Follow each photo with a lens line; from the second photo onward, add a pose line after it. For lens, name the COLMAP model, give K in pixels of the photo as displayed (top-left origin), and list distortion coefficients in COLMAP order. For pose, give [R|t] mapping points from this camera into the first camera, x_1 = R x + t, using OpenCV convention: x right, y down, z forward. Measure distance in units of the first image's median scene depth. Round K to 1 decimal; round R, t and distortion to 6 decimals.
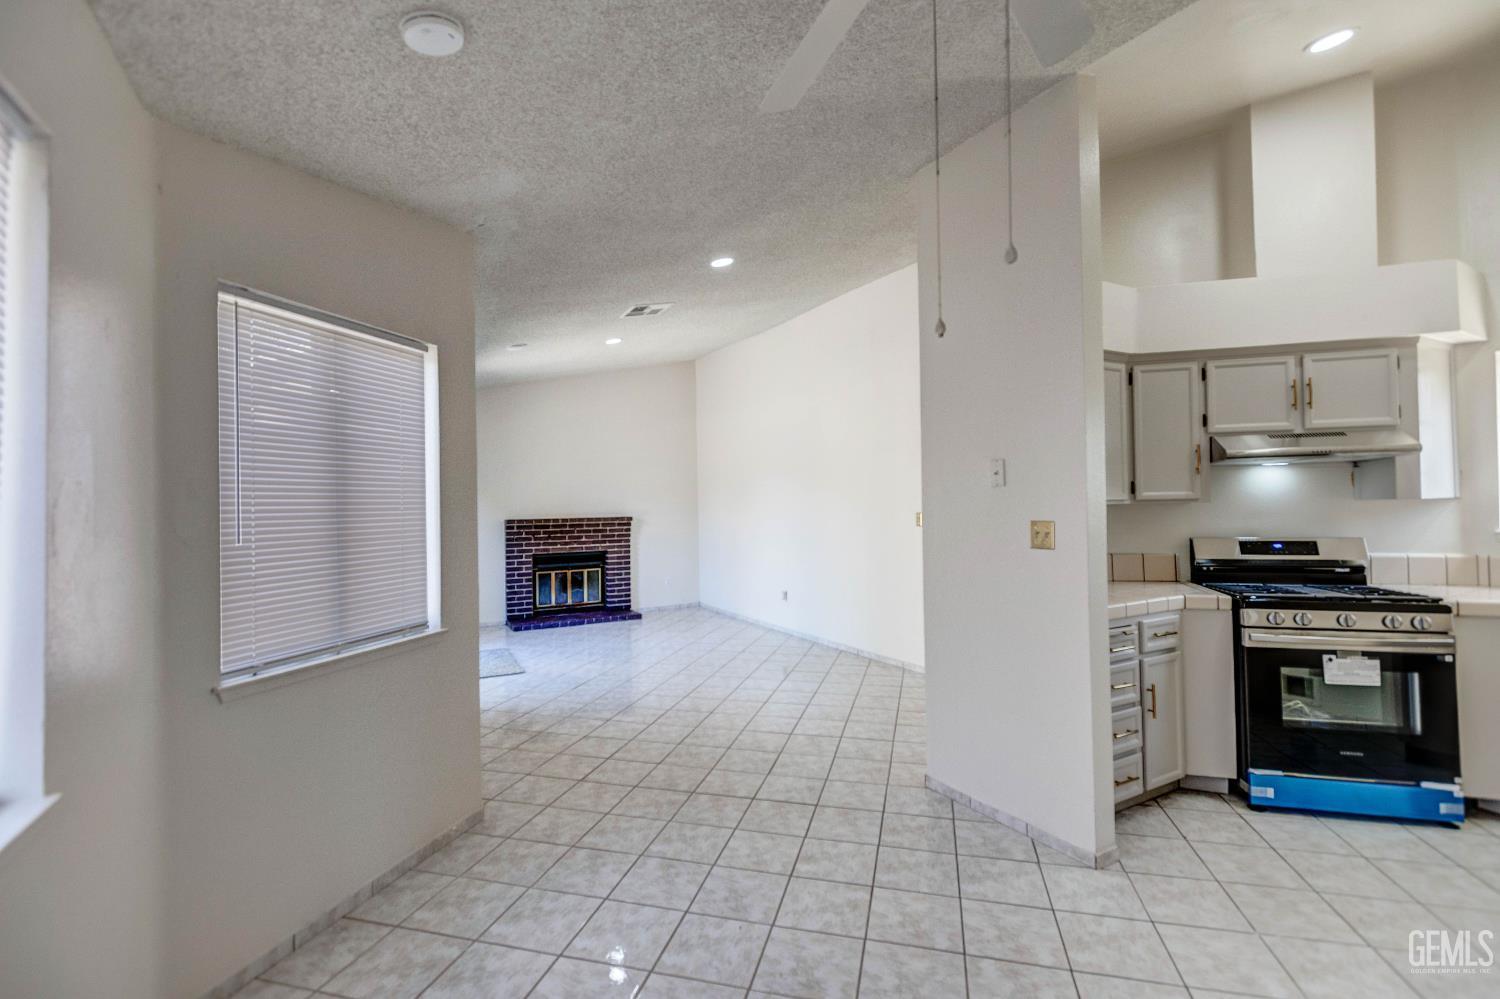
lens RADIAL K [[666.3, 0, 752.1], [0, 666.3, 493.5], [0, 0, 1]] dist [0.004664, -0.000674]
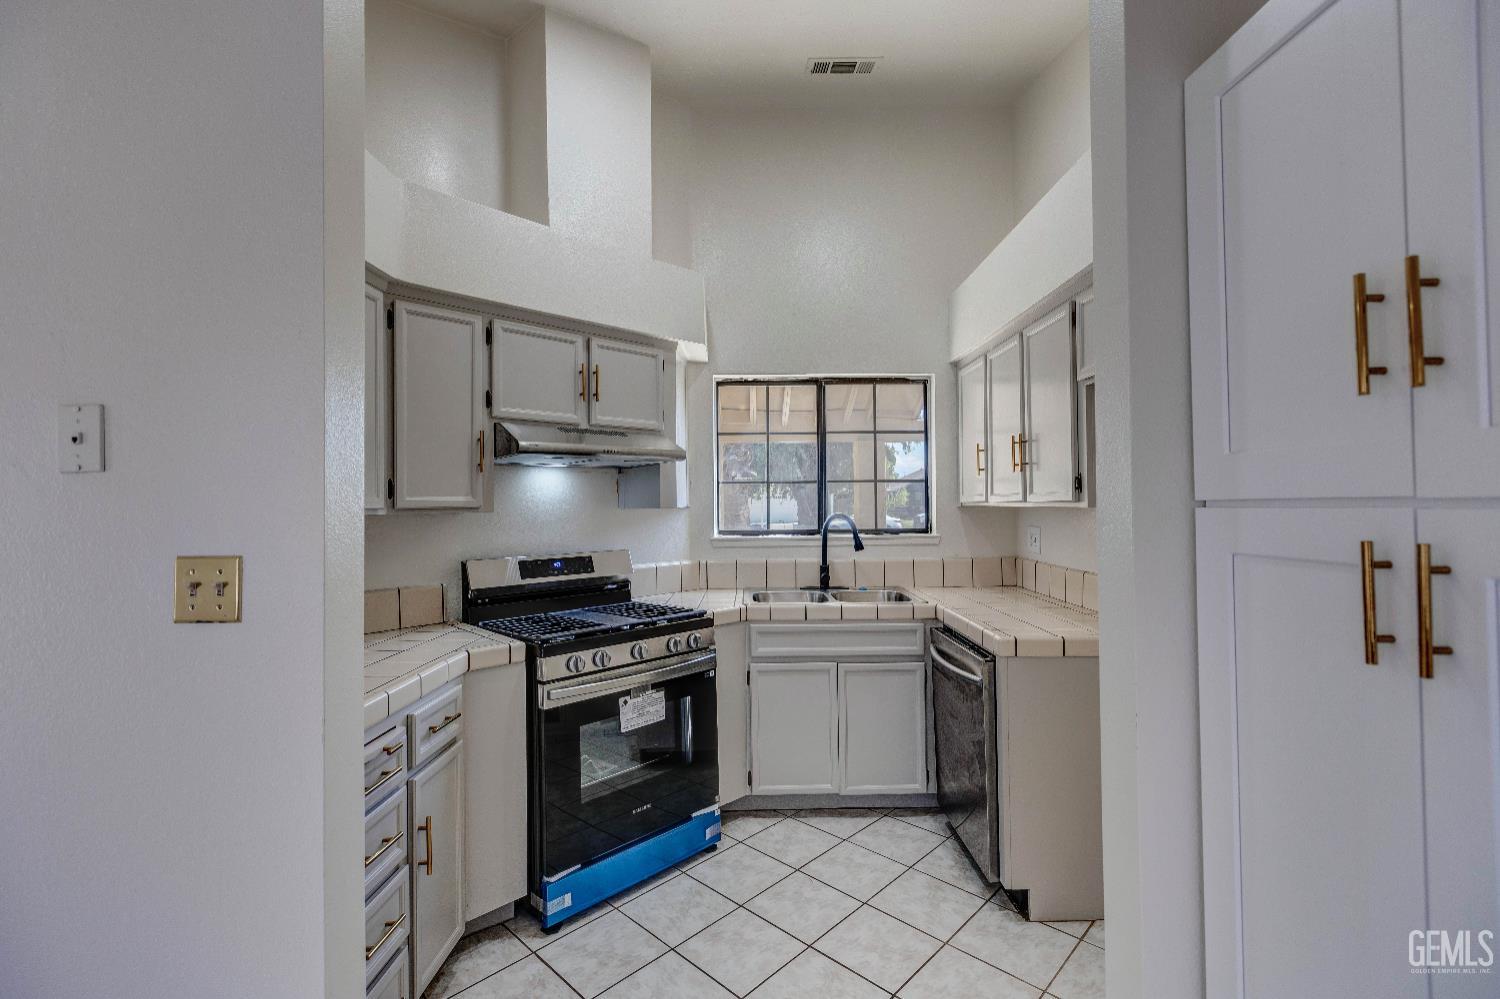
lens RADIAL K [[666.3, 0, 752.1], [0, 666.3, 493.5], [0, 0, 1]] dist [0.004664, -0.000674]
pose [[0.487671, 0.022217, 0.872745, 0.204150], [-0.007847, 0.999747, -0.021066, 0.006611], [-0.872992, 0.003425, 0.487722, 0.433878]]
